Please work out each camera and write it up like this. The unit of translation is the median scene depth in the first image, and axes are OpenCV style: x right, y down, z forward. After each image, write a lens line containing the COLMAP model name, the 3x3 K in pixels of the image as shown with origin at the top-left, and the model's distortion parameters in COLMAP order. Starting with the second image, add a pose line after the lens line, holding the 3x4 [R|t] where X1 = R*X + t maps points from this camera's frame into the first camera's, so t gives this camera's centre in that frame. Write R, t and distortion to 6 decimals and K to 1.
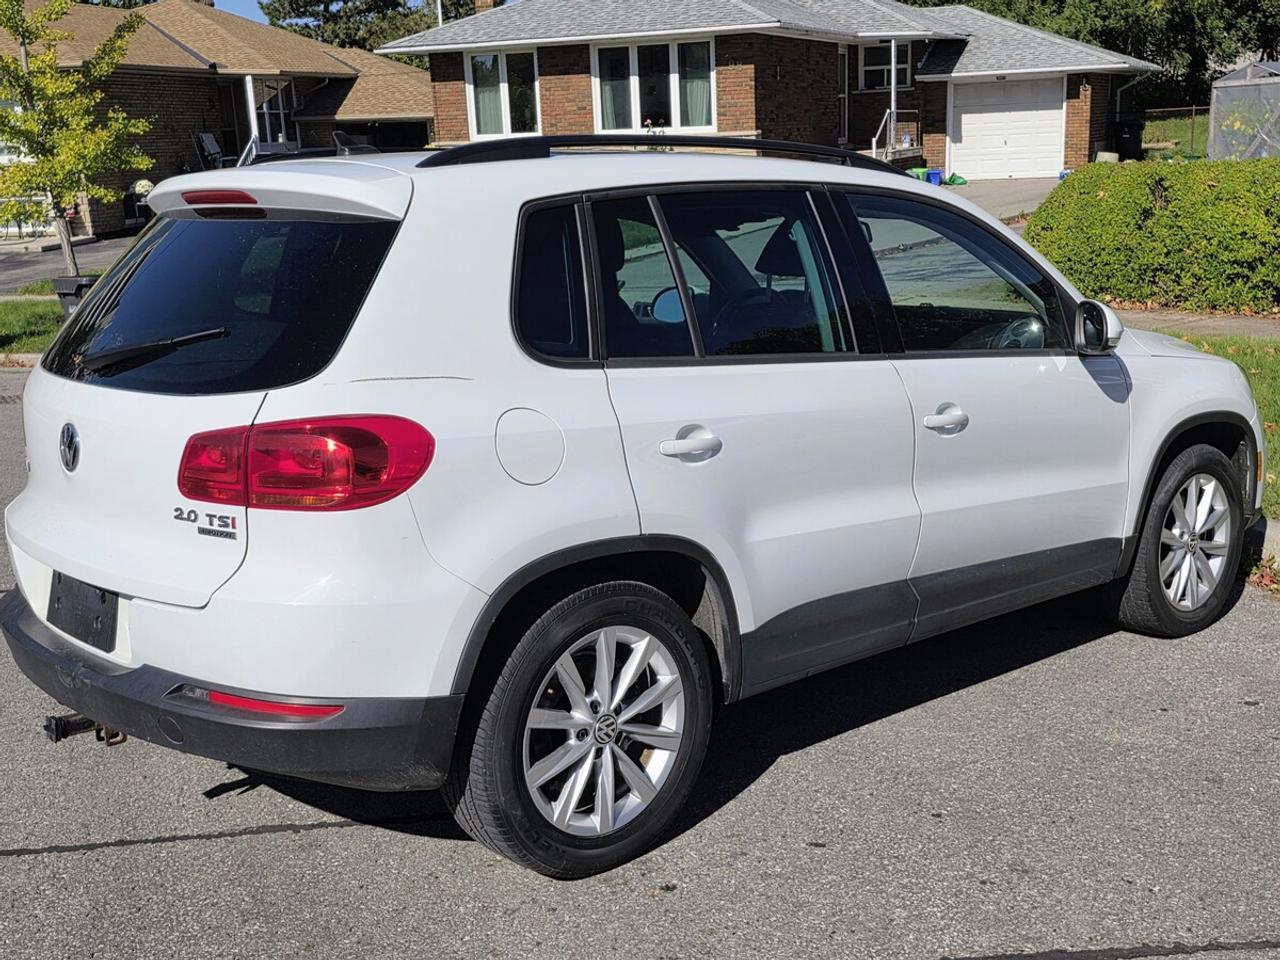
lens RADIAL K [[1426.6, 0, 645.2], [0, 1426.6, 492.8], [0, 0, 1]] dist [0.160018, -0.251455]
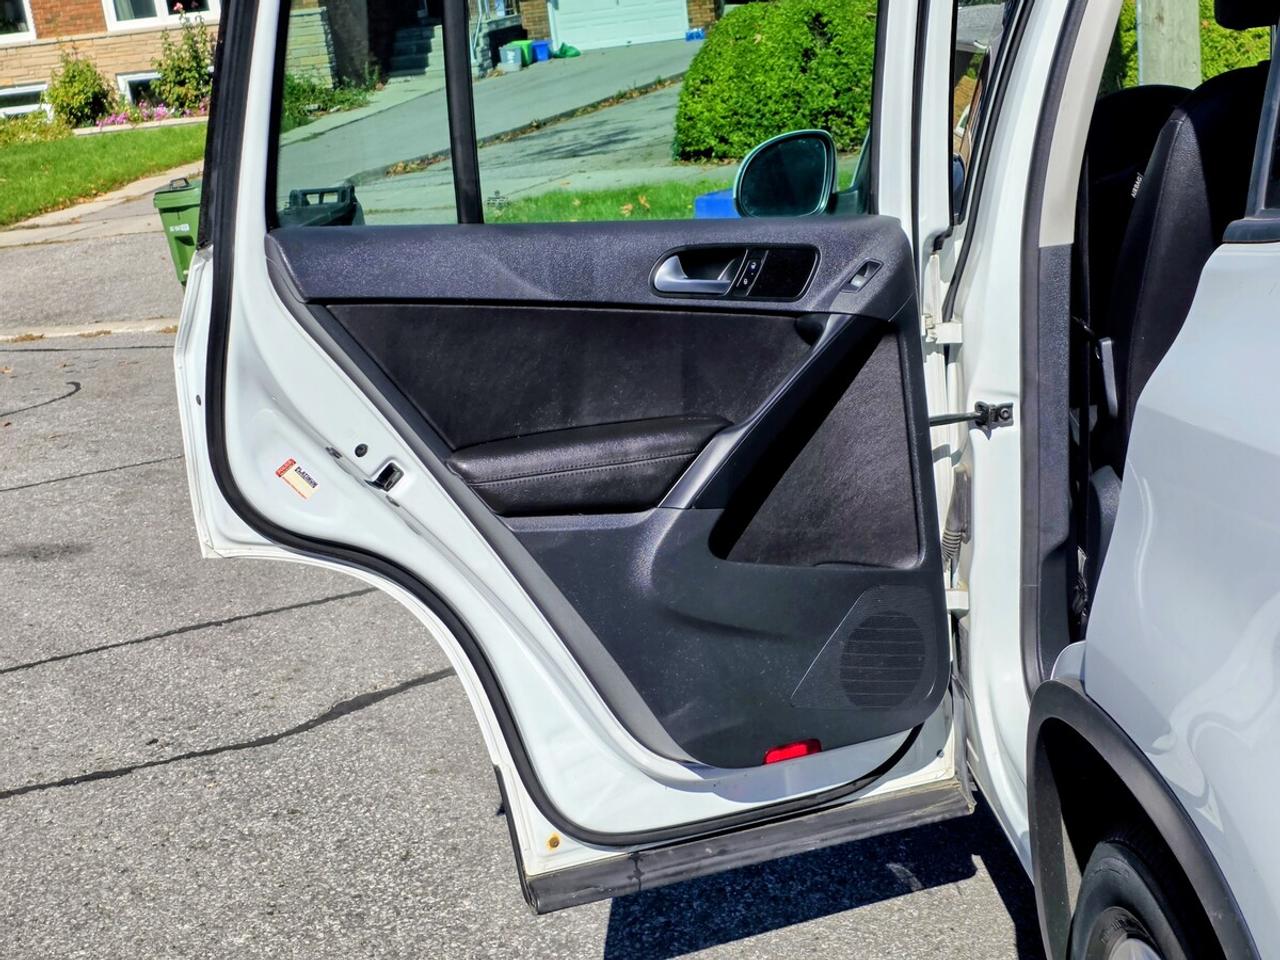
lens RADIAL K [[1877.7, 0, 640.0], [0, 1877.7, 480.0], [0, 0, 1]] dist [0.224370, -0.603869]
pose [[0.962591, -0.142092, 0.230711, -0.029467], [0.143203, 0.989620, 0.012014, 0.018145], [-0.230023, 0.021474, 0.972948, -0.055430]]
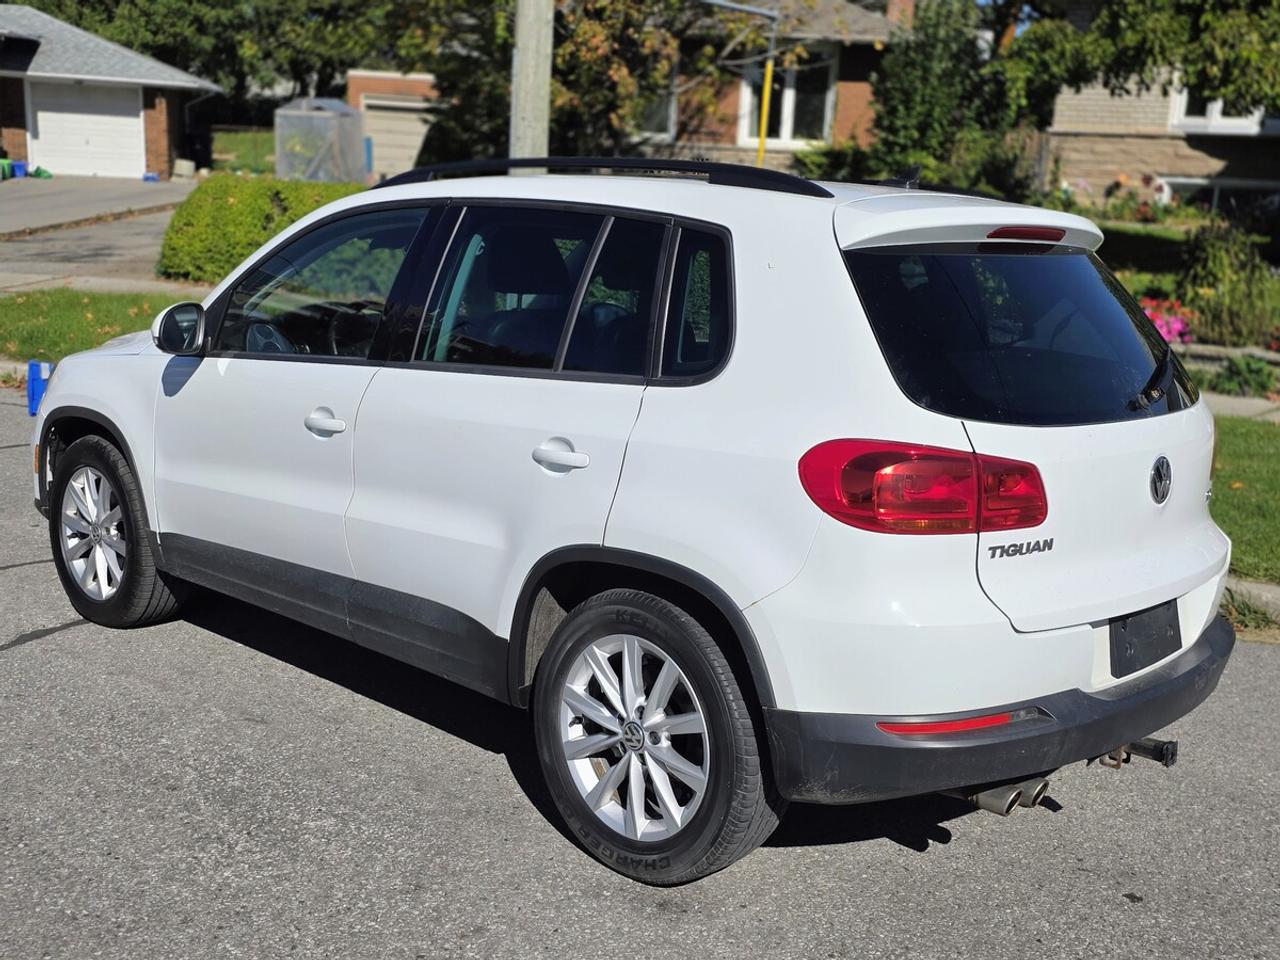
lens RADIAL K [[1395.0, 0, 665.3], [0, 1395.0, 463.5], [0, 0, 1]] dist [0.130661, -0.207382]
pose [[0.796042, -0.055974, 0.602647, -0.058889], [0.066458, 0.997777, 0.004889, 0.017869], [-0.601581, 0.036159, 0.797993, -0.085221]]
